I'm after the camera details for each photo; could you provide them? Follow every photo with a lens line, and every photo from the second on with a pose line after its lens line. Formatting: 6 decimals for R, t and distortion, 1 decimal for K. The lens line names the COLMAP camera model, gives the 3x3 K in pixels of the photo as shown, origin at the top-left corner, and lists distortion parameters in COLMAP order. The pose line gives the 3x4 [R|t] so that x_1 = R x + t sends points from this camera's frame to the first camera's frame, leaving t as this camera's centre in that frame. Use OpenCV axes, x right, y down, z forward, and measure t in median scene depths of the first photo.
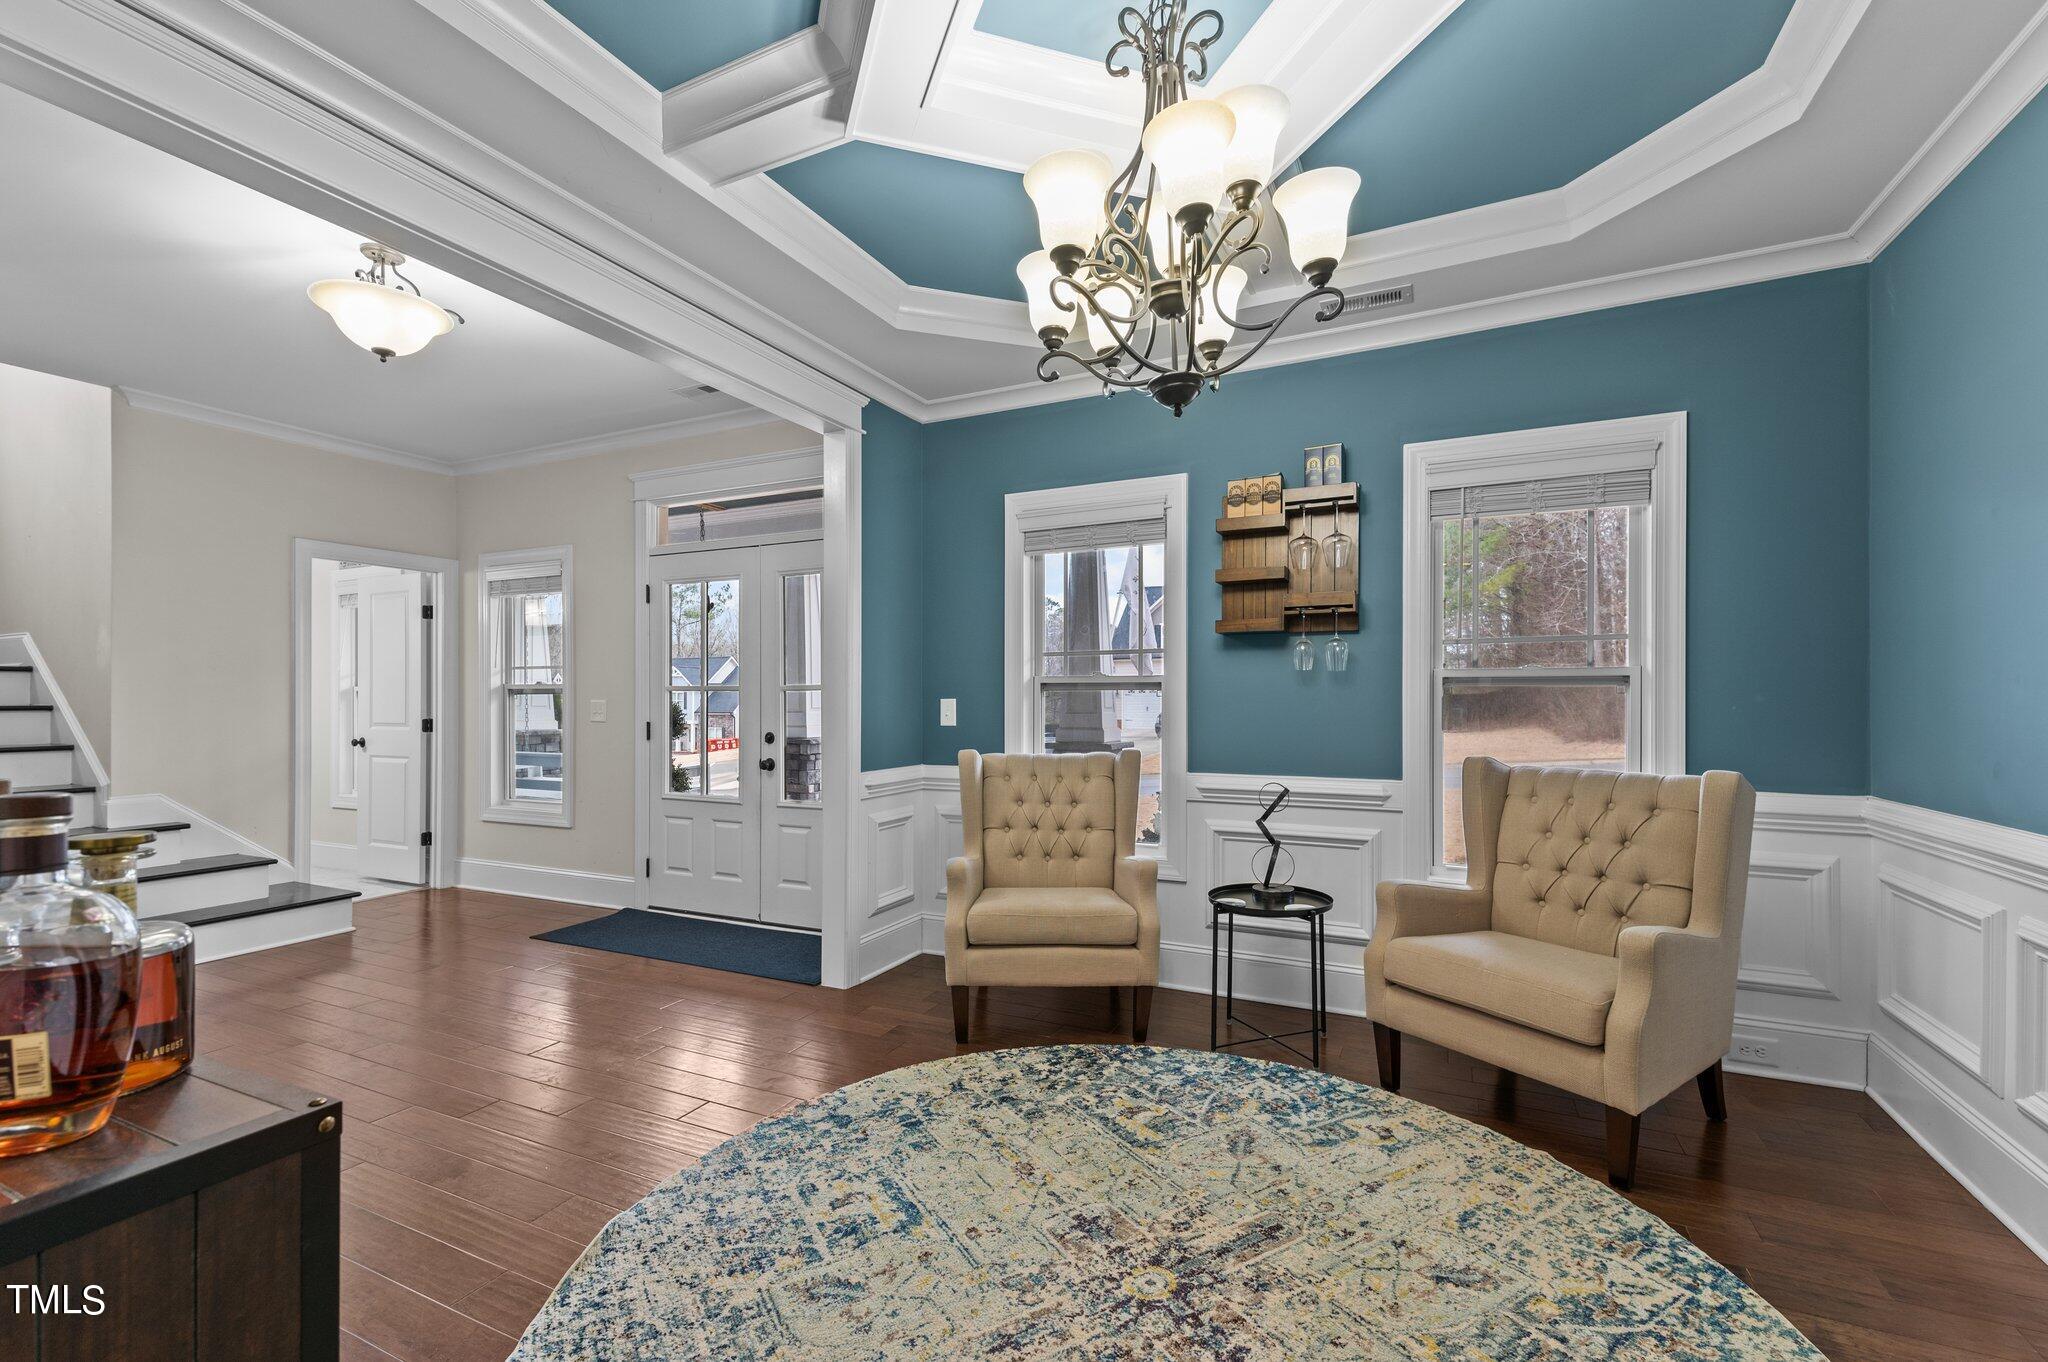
lens RADIAL K [[873.4, 0, 1020.4], [0, 873.4, 696.2], [0, 0, 1]] dist [0.026275, -0.011377]
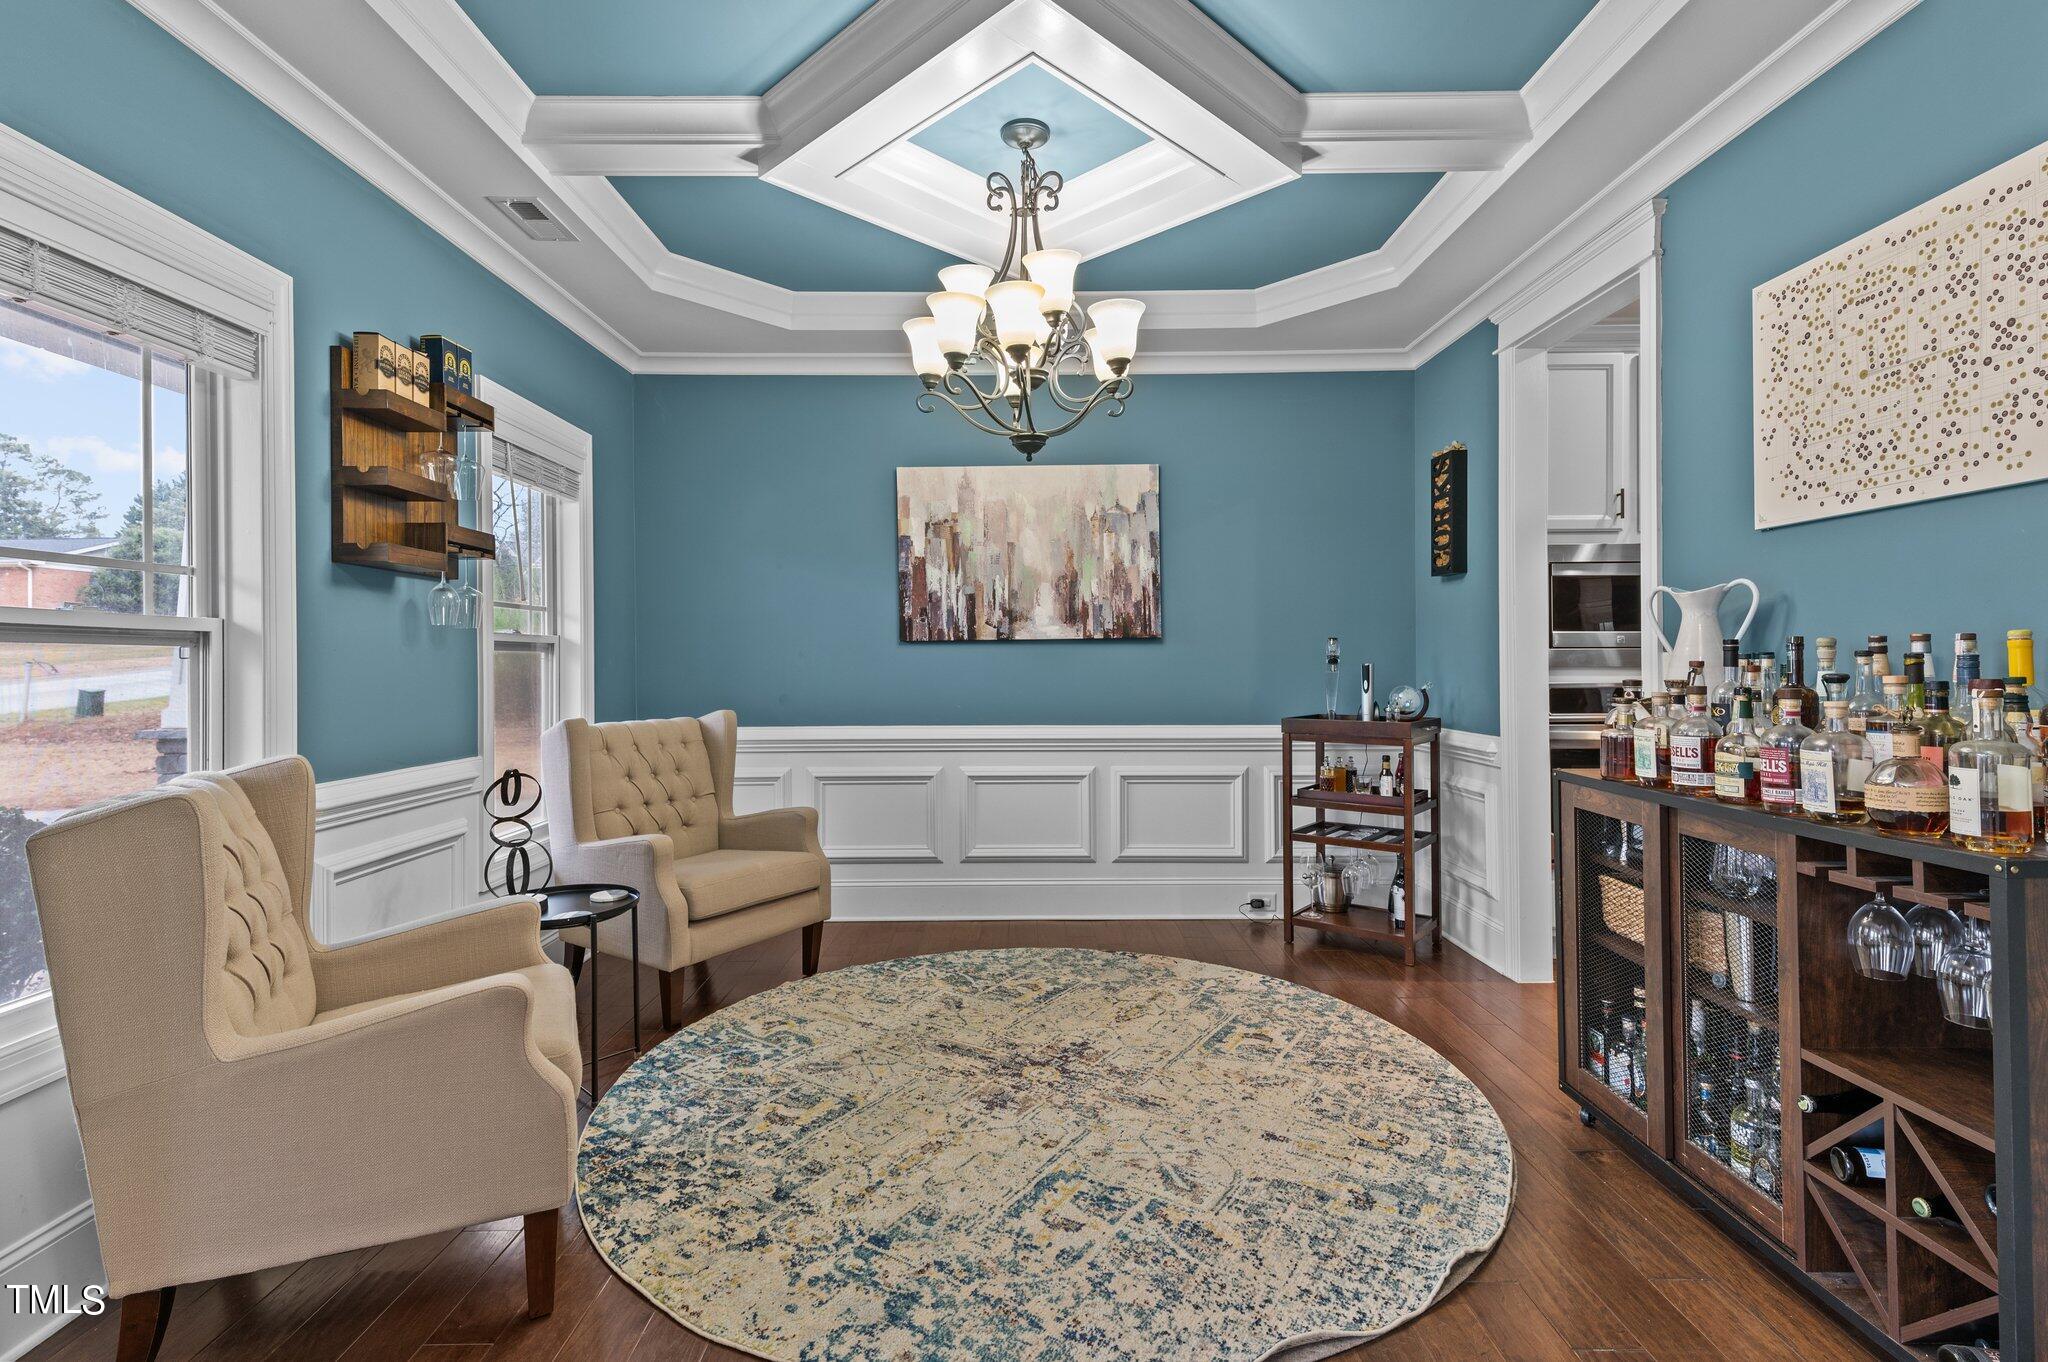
lens RADIAL K [[981.3, 0, 1028.0], [0, 981.3, 657.7], [0, 0, 1]] dist [0.029784, -0.003180]
pose [[-0.448383, 0.009473, 0.893791, -0.485587], [0.004255, 0.999955, -0.008463, 0.006586], [-0.893831, 0.000008, -0.448403, 0.668281]]
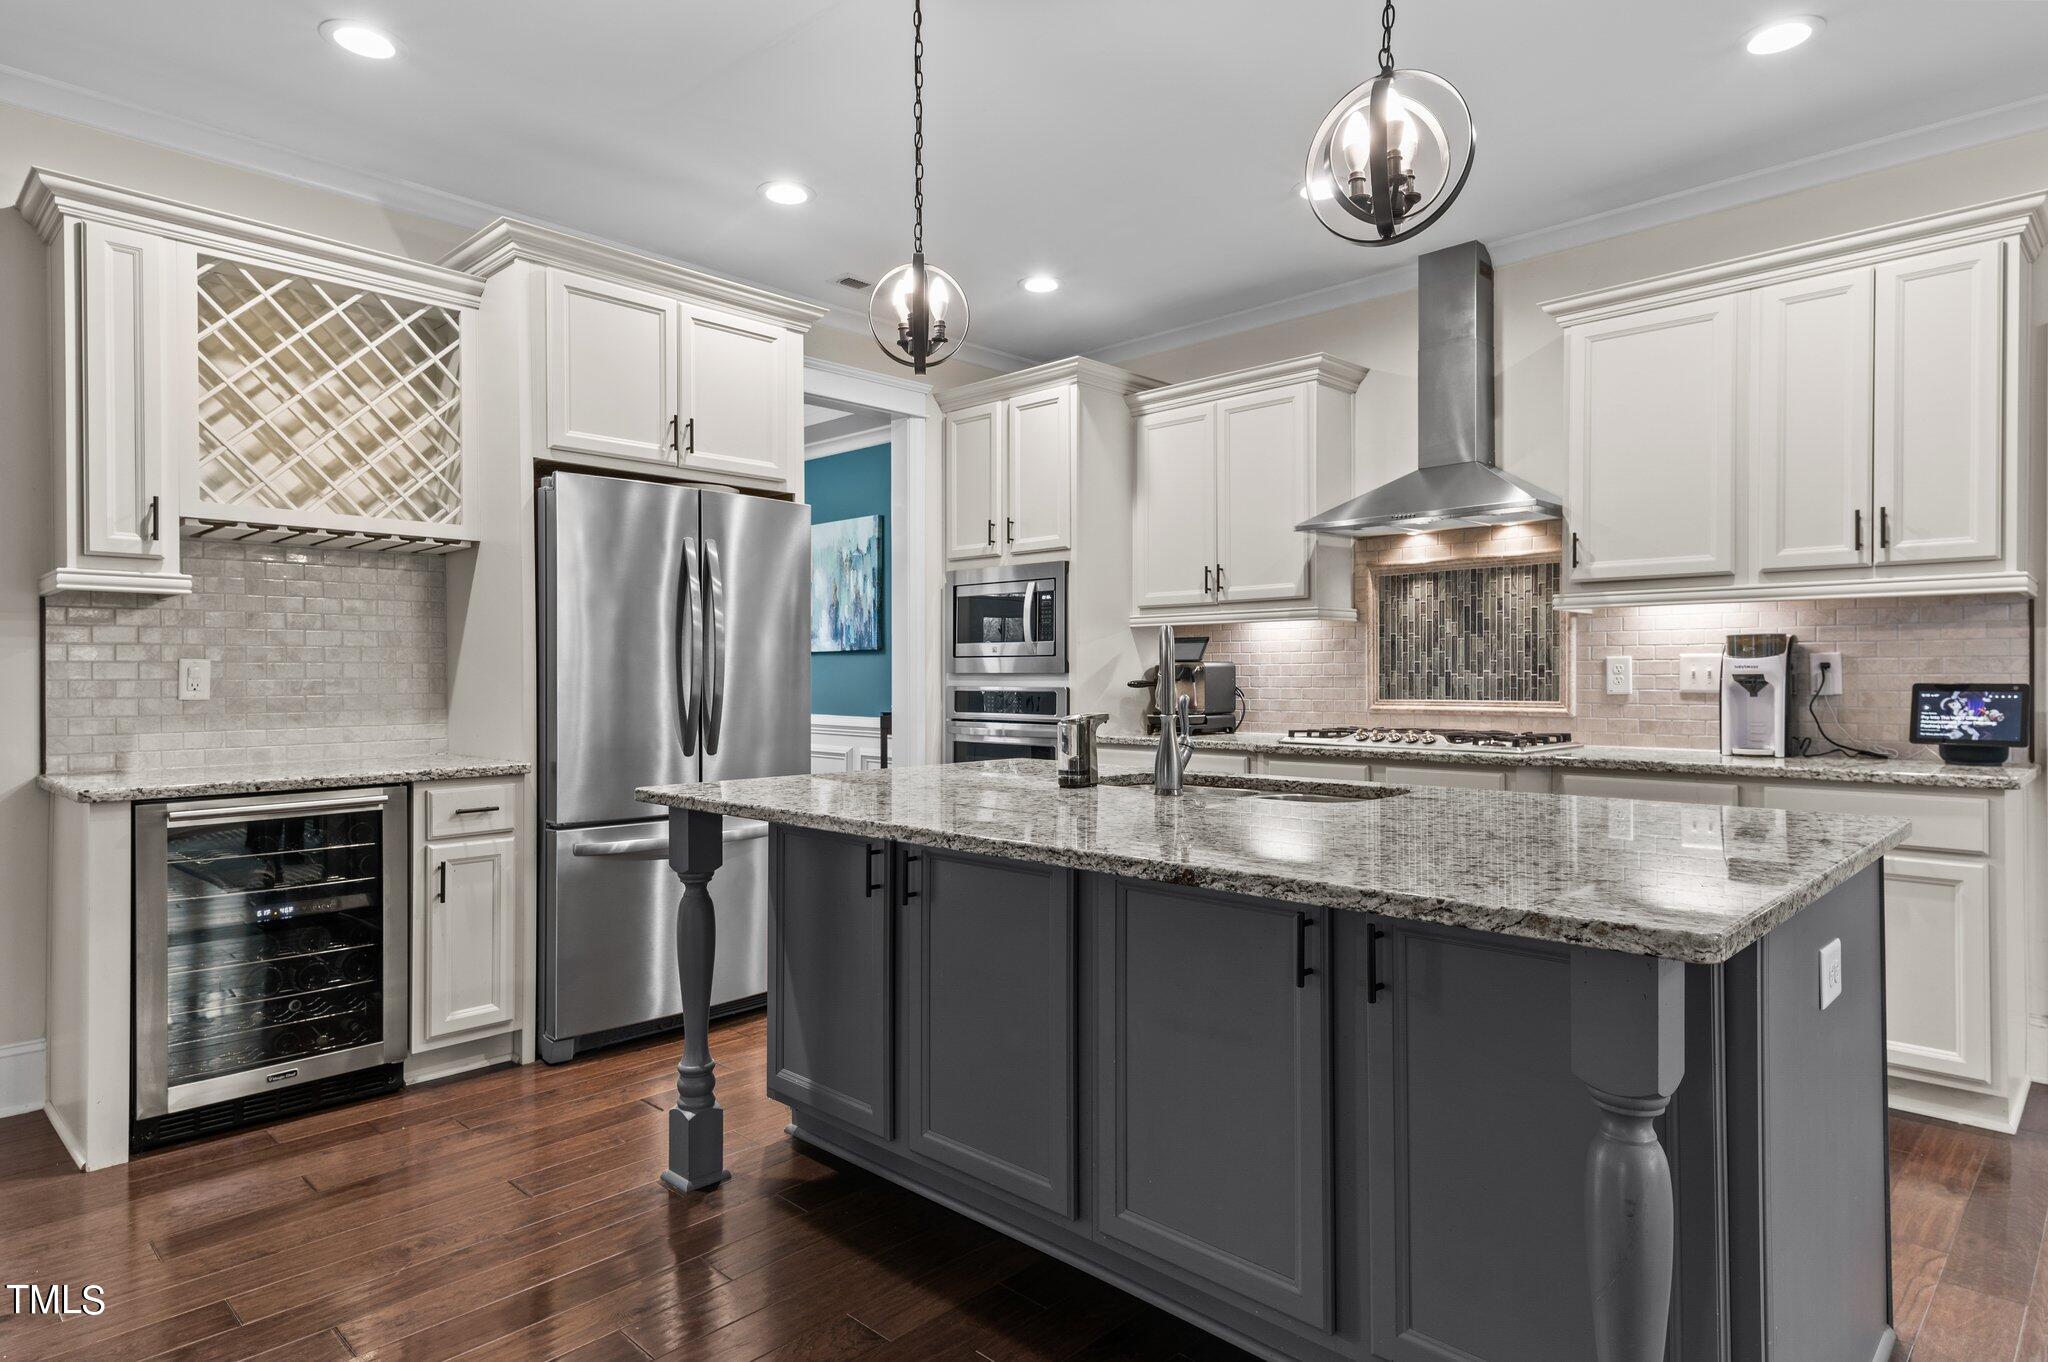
lens RADIAL K [[1170.1, 0, 1028.3], [0, 1170.1, 679.1], [0, 0, 1]] dist [0.033259, -0.005690]
pose [[0.304433, -0.002267, 0.952531, -1.038358], [-0.002674, 0.999991, 0.003234, 0.010941], [-0.952530, -0.003532, 0.304424, -0.525940]]
